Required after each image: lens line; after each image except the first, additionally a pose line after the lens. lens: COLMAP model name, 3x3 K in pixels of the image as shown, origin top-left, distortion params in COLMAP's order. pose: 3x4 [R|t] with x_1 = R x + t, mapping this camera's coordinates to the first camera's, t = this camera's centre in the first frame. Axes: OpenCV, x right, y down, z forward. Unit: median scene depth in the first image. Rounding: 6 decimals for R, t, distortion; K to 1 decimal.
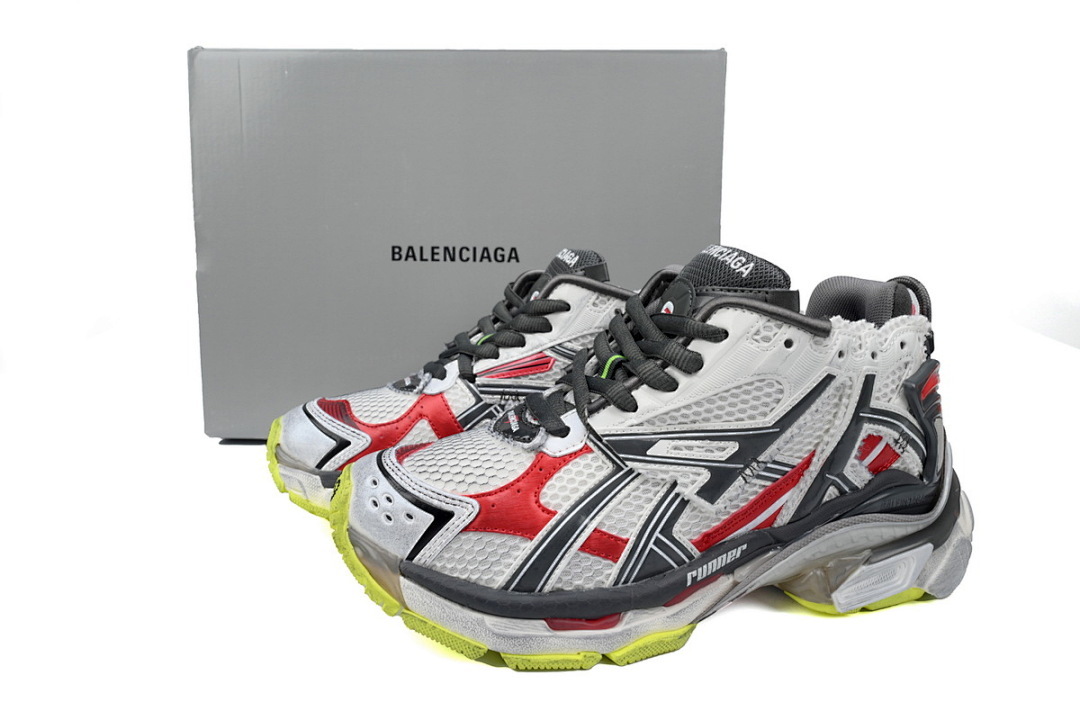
lens RADIAL K [[707.1, 0, 554.3], [0, 707.1, 359.8], [0, 0, 1]] dist [-0.002113, -0.000623]
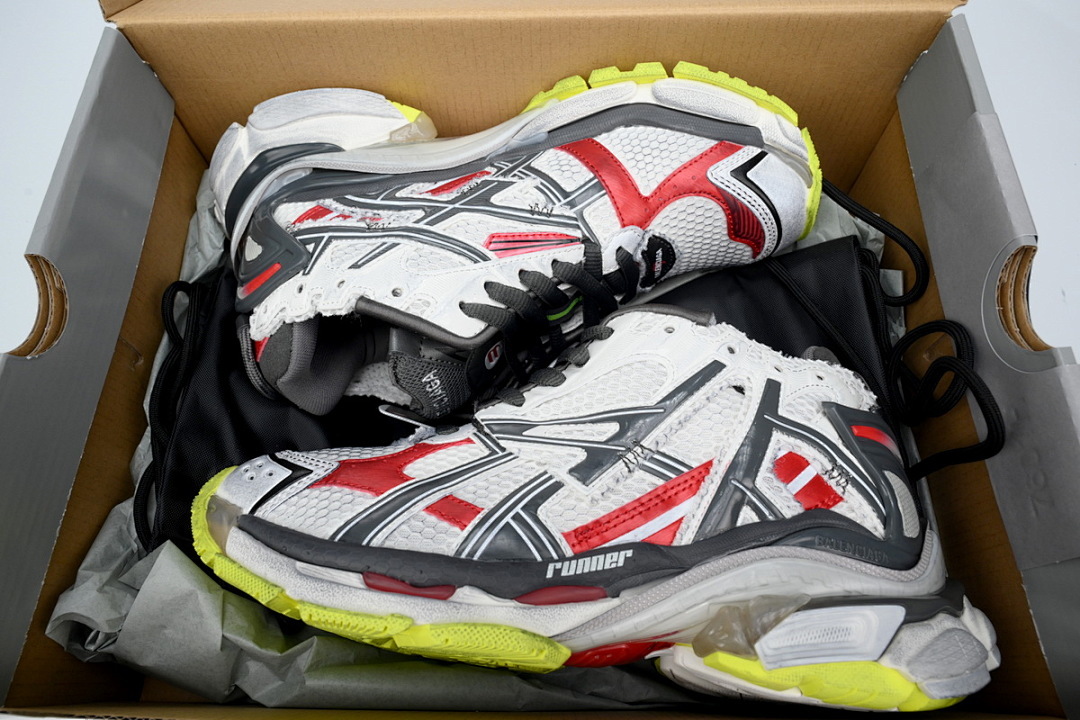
lens RADIAL K [[707.1, 0, 554.3], [0, 707.1, 359.8], [0, 0, 1]] dist [-0.002113, -0.000623]
pose [[0.974473, -0.006826, -0.224402, 0.379886], [-0.138739, 0.767525, -0.625826, 0.634217], [0.176506, 0.640983, 0.746985, 0.235369]]
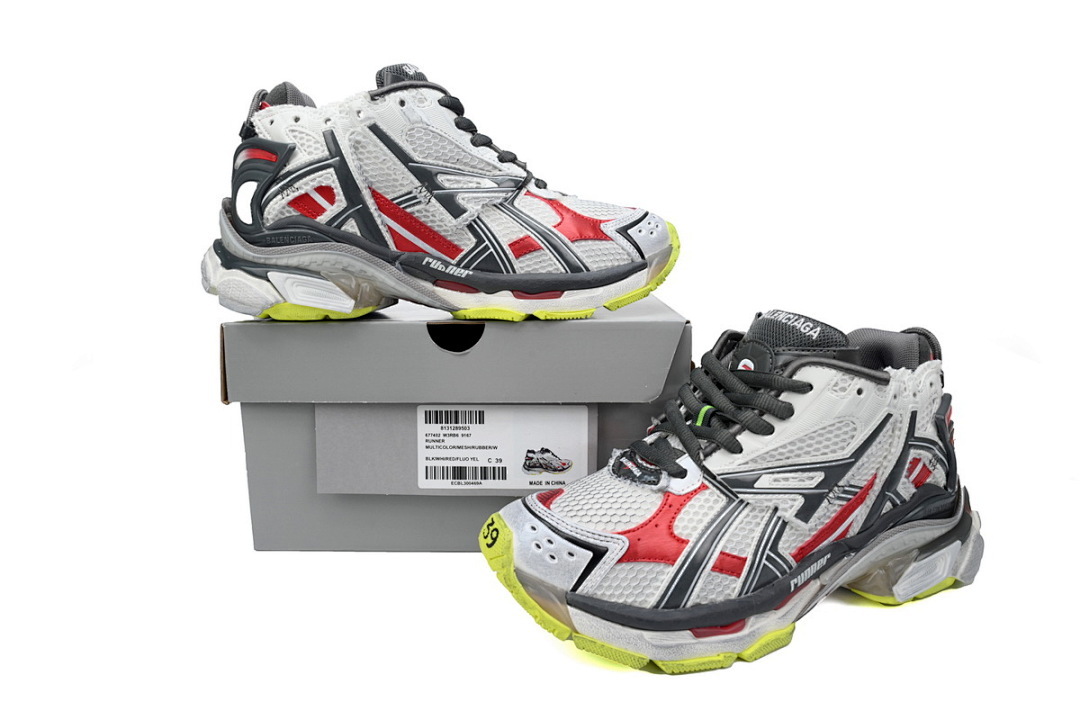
lens RADIAL K [[707.1, 0, 554.3], [0, 707.1, 359.8], [0, 0, 1]] dist [-0.002113, -0.000623]
pose [[0.990691, -0.053301, 0.125259, -0.354701], [0.057880, 0.997771, -0.033202, -0.066889], [-0.123210, 0.040142, 0.991568, -0.188960]]
